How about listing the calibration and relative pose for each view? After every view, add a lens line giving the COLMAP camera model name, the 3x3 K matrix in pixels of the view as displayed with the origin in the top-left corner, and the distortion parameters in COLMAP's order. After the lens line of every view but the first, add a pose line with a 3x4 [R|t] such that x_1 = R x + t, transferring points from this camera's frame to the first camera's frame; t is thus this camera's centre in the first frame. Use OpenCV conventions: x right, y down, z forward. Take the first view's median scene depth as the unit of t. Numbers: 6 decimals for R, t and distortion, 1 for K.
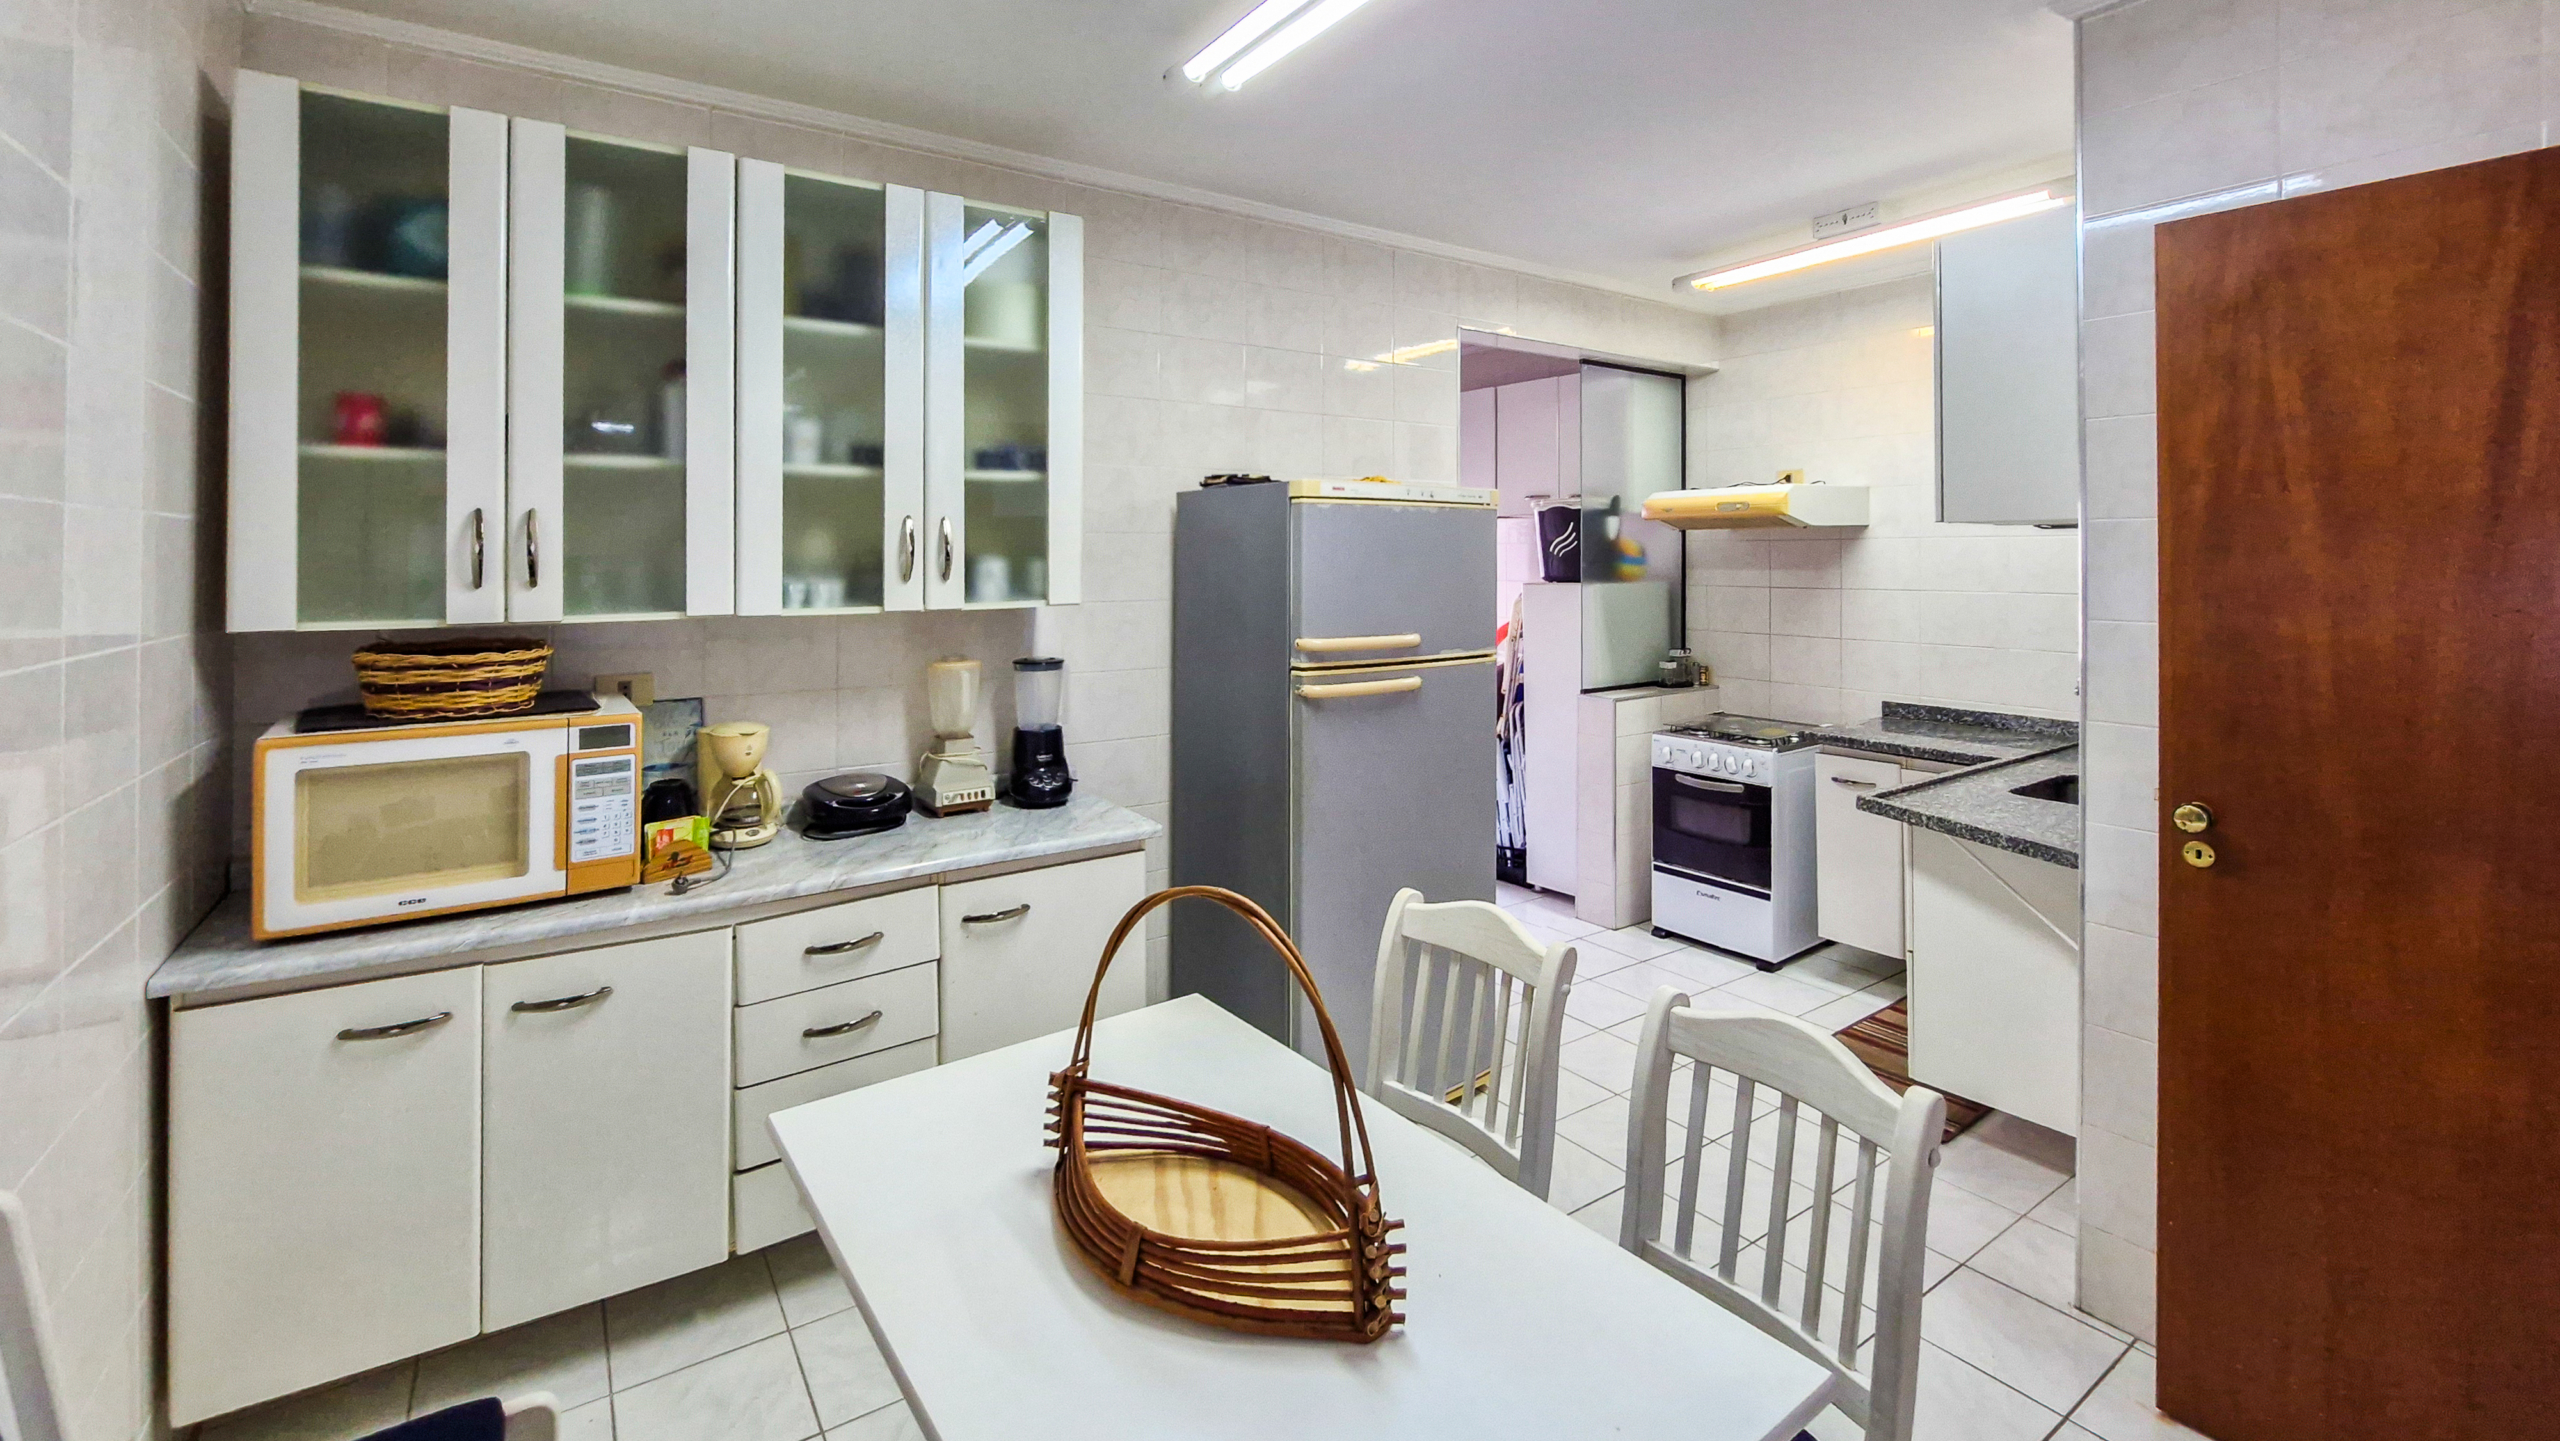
lens RADIAL K [[1058.6, 0, 1267.8], [0, 1058.6, 563.4], [0, 0, 1]] dist [-0.010512, 0.003830]
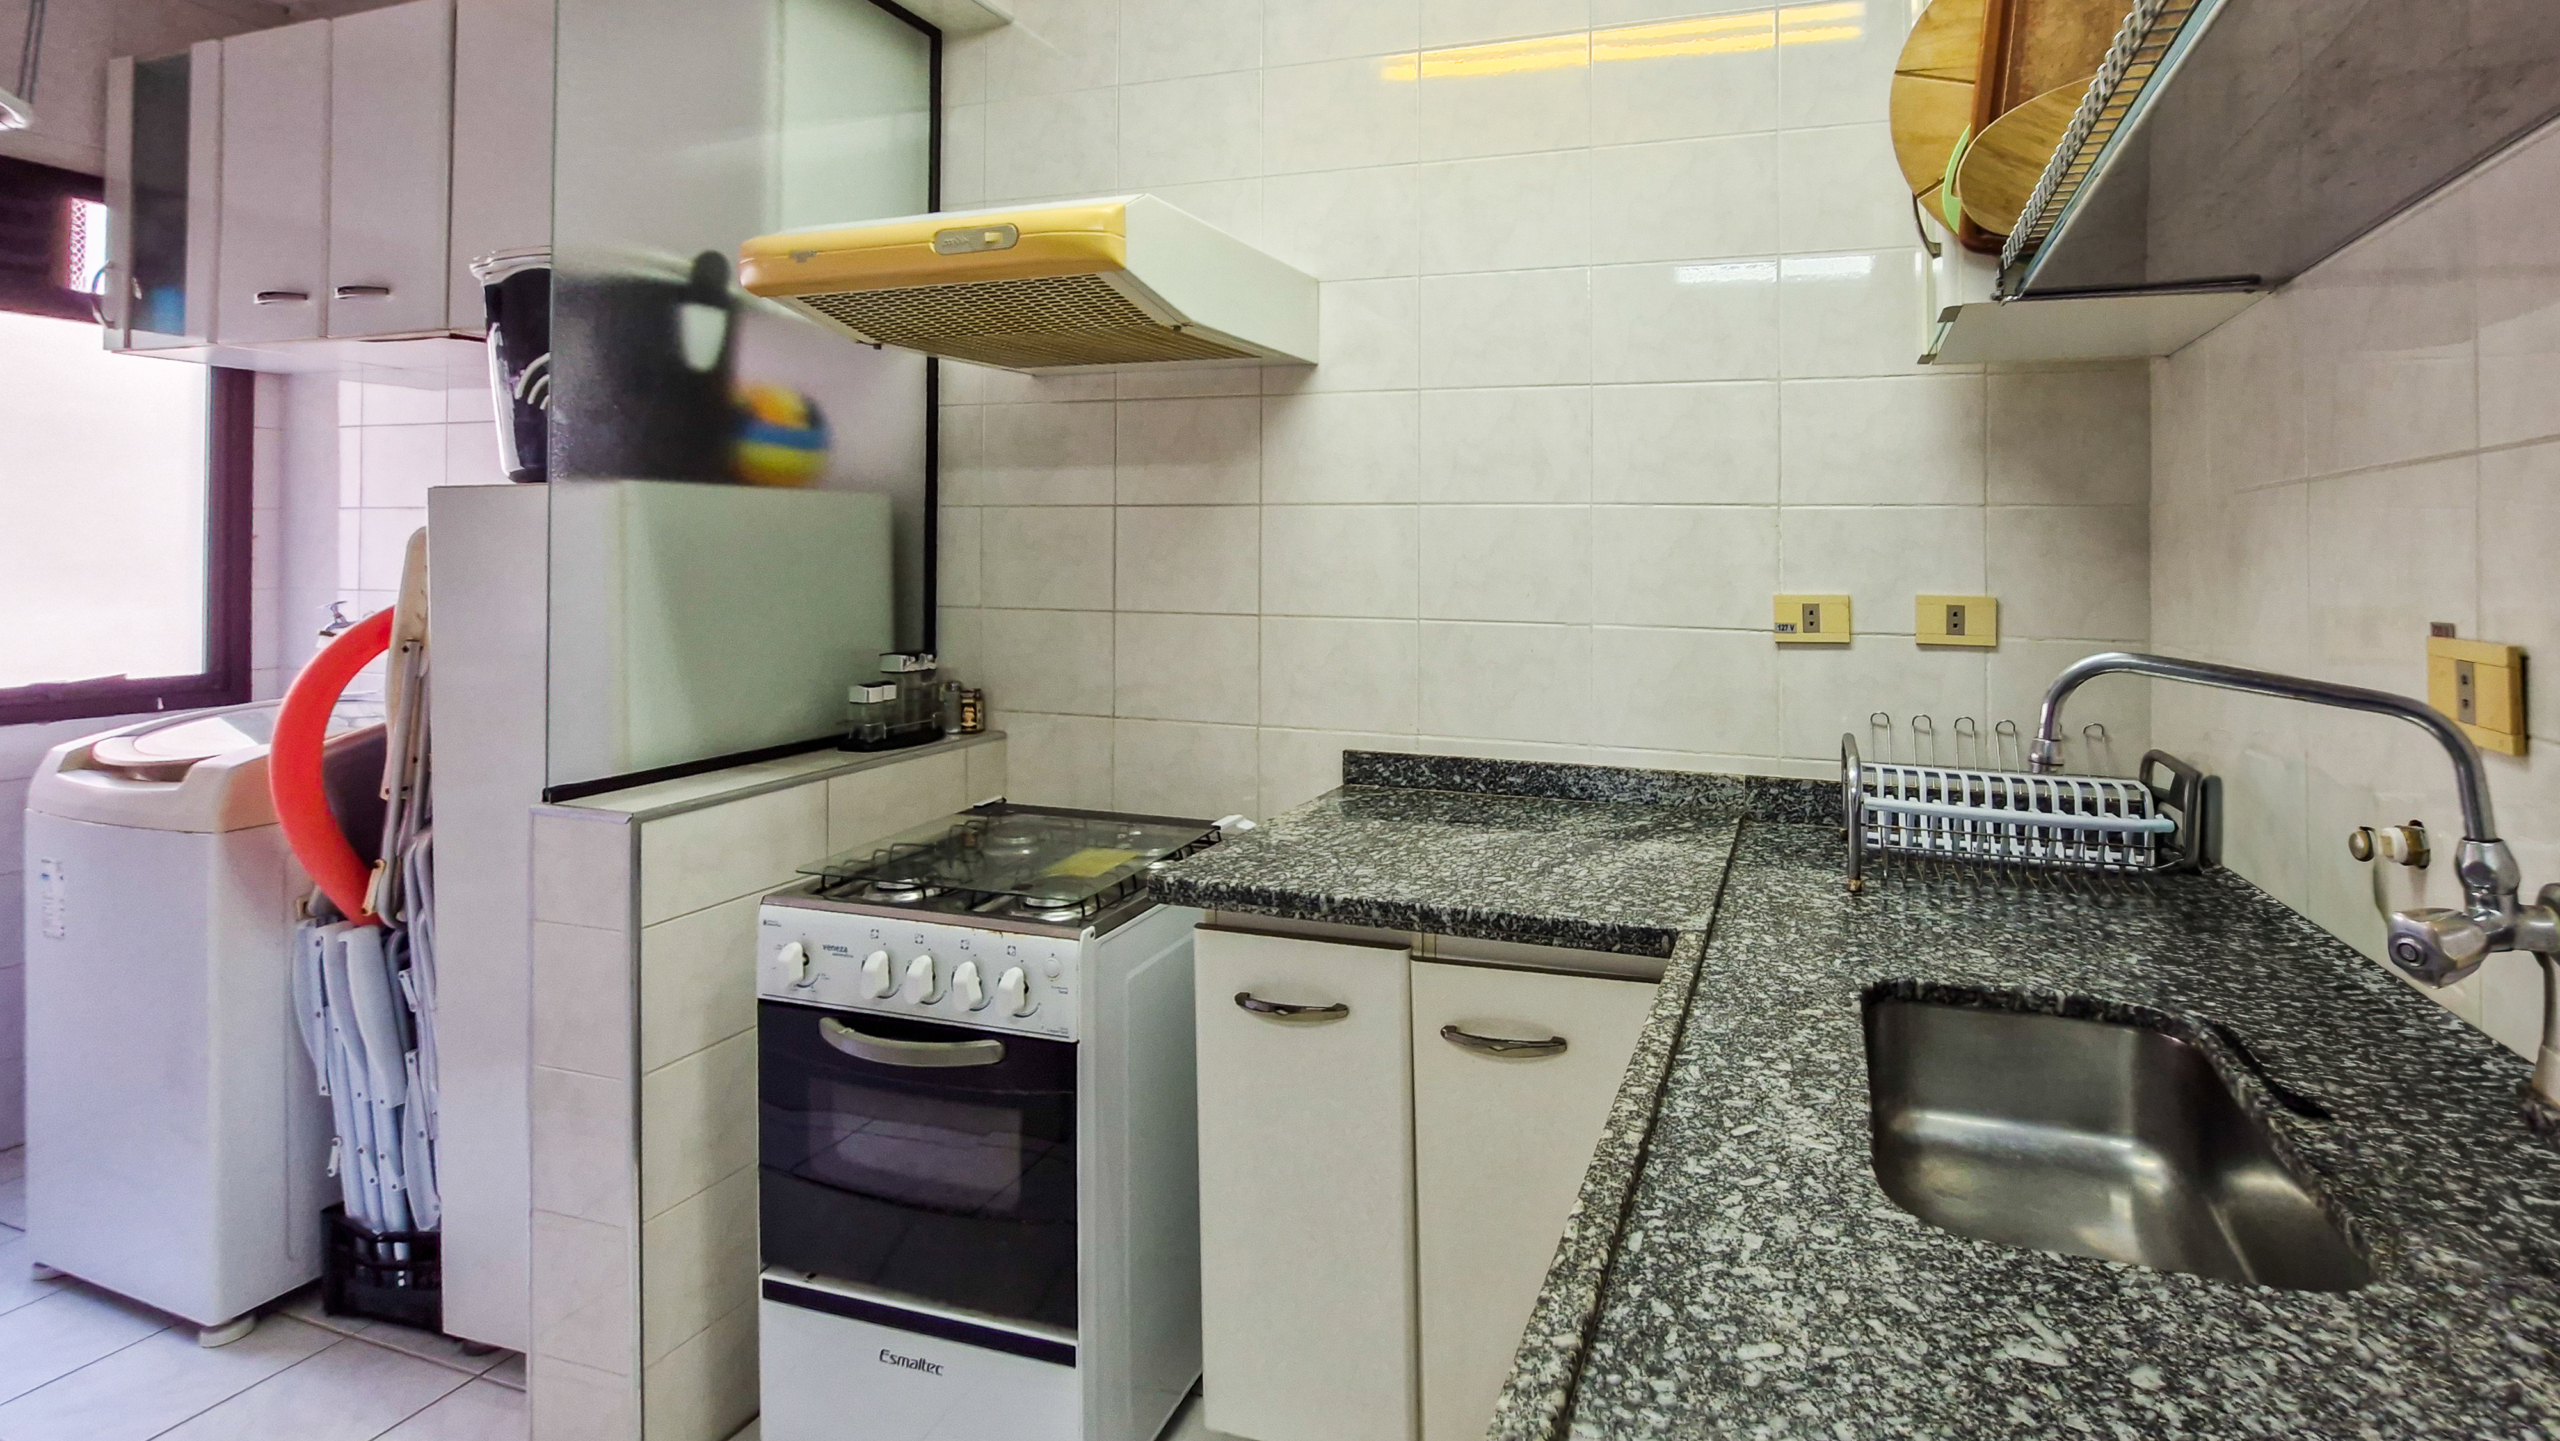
lens RADIAL K [[1058.6, 0, 1523.3], [0, 1058.6, 580.9], [0, 0, 1]] dist [-0.010512, 0.003830]
pose [[0.733150, 0.000494, 0.680067, 0.369571], [-0.011034, 0.999877, 0.011170, 0.058523], [-0.679978, -0.015693, 0.733065, 0.687379]]
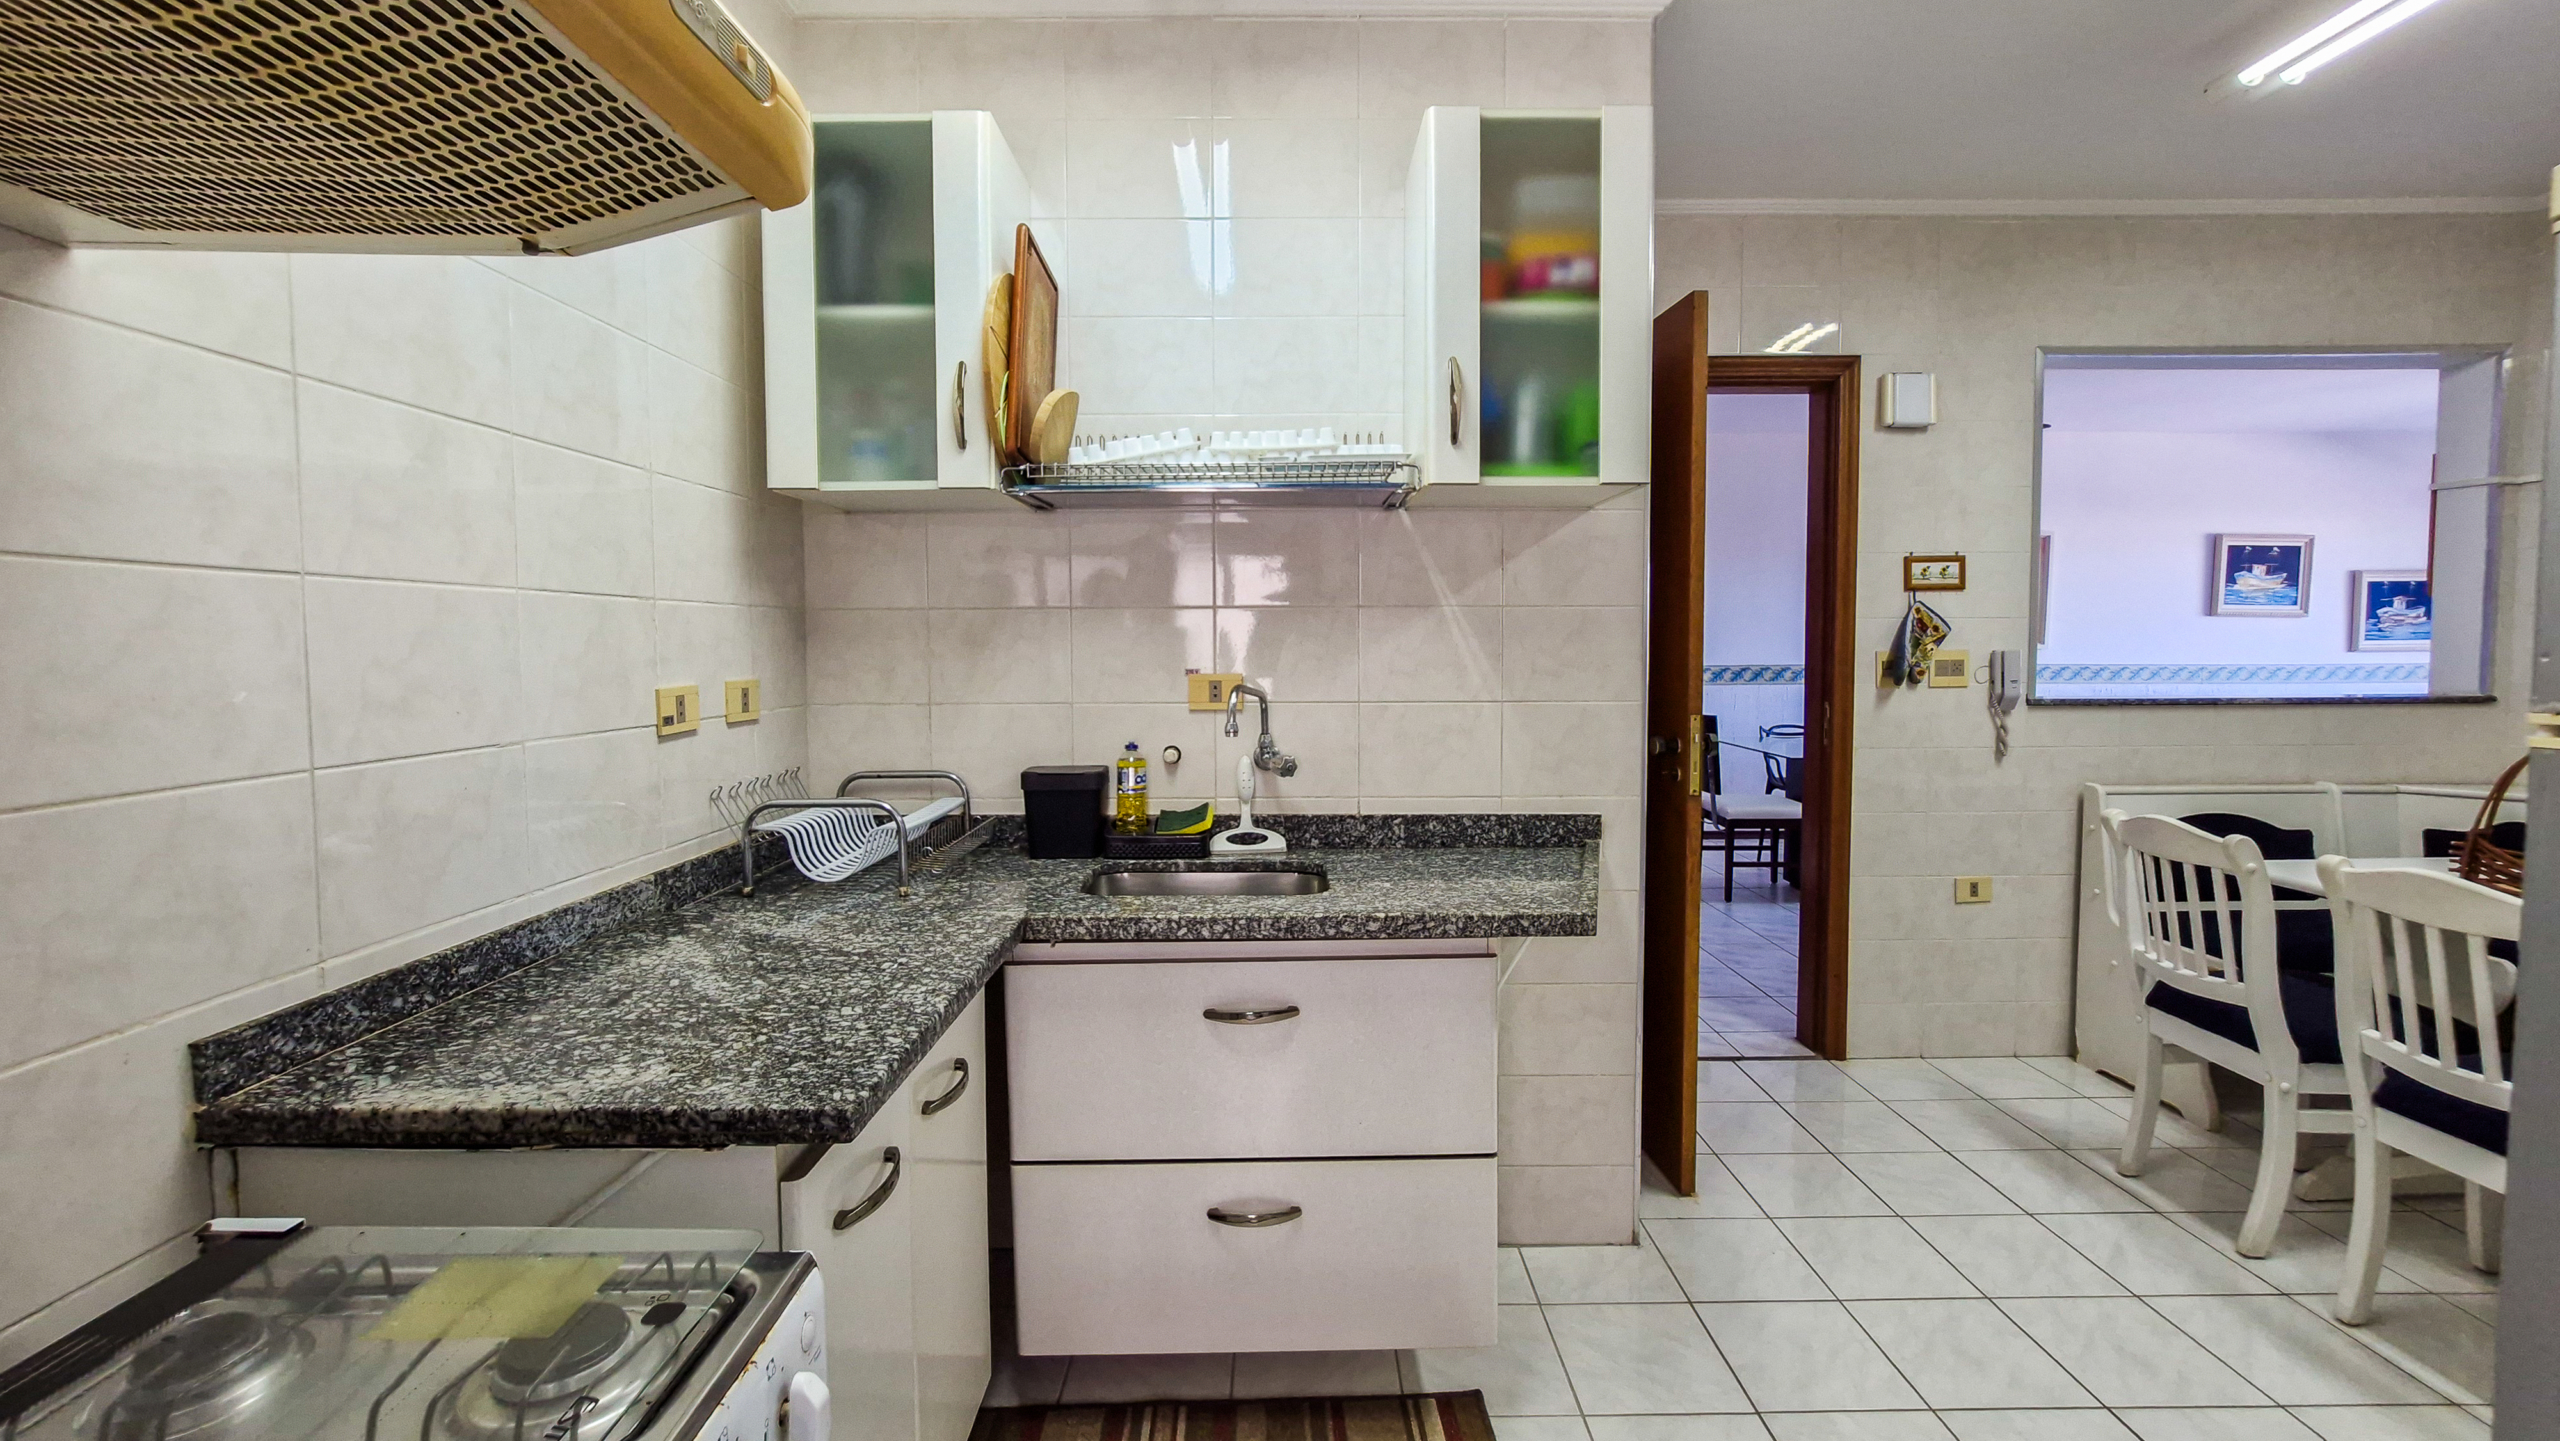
lens RADIAL K [[1058.6, 0, 1263.4], [0, 1058.6, 689.5], [0, 0, 1]] dist [-0.010512, 0.003830]
pose [[-0.841404, -0.022637, 0.539932, 0.294804], [0.003970, 0.998836, 0.048064, 0.048066], [-0.540392, 0.042585, -0.840335, 1.172052]]
